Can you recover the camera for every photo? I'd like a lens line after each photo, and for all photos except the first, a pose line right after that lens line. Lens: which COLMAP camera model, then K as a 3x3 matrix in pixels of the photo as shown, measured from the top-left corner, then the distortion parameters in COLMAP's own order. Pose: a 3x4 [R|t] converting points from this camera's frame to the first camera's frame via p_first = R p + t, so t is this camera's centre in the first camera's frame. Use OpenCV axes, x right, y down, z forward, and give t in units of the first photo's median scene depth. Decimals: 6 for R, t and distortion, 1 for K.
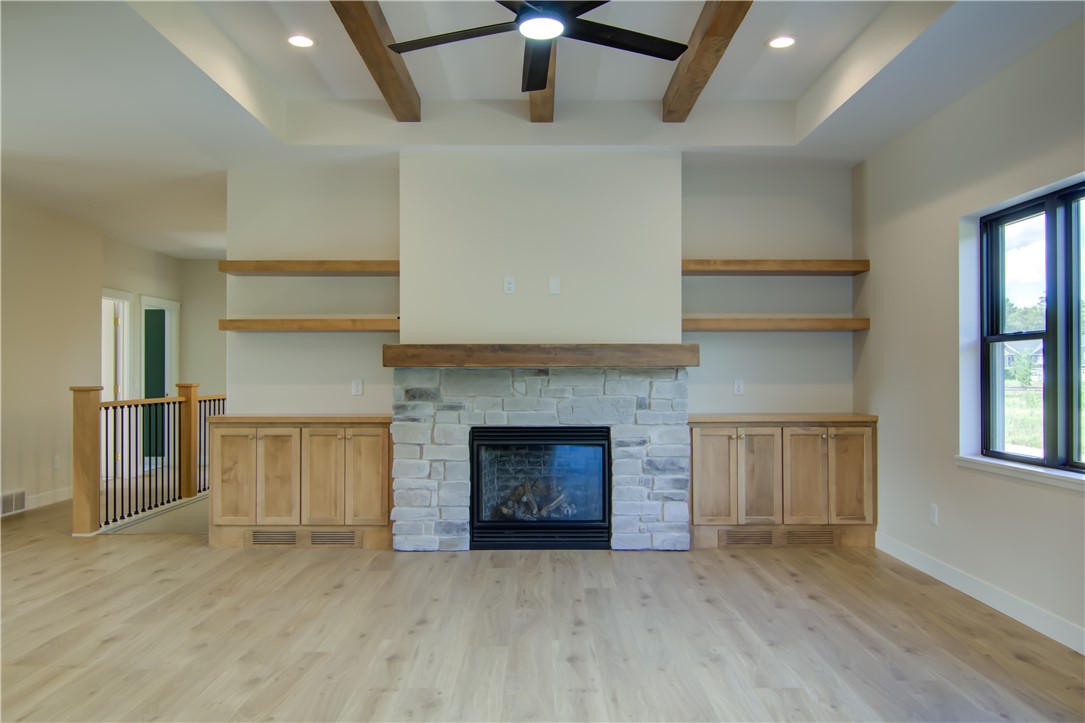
lens RADIAL K [[794.2, 0, 542.5], [0, 794.2, 361.5], [0, 0, 1]] dist [0.034843, -0.076762]
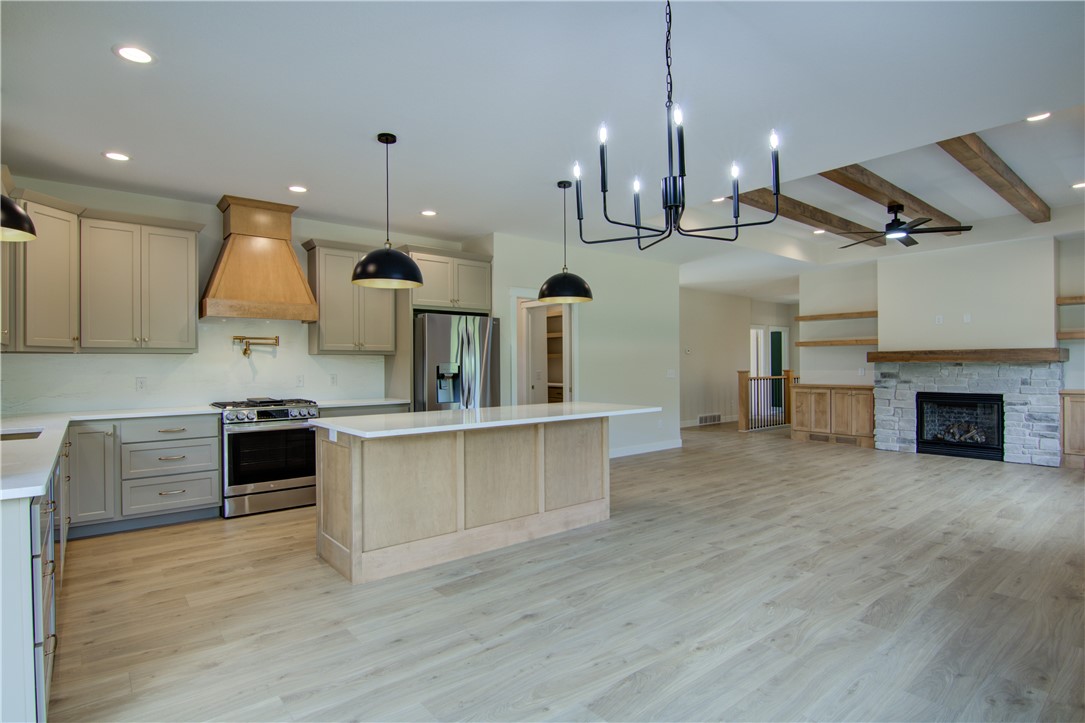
lens RADIAL K [[556.0, 0, 542.5], [0, 556.0, 361.5], [0, 0, 1]] dist [-0.035390, -0.000403]
pose [[0.639476, -0.006946, -0.768779, 0.363823], [0.018672, 0.999805, 0.006499, -0.020488], [0.768584, -0.018511, 0.639481, -0.598568]]
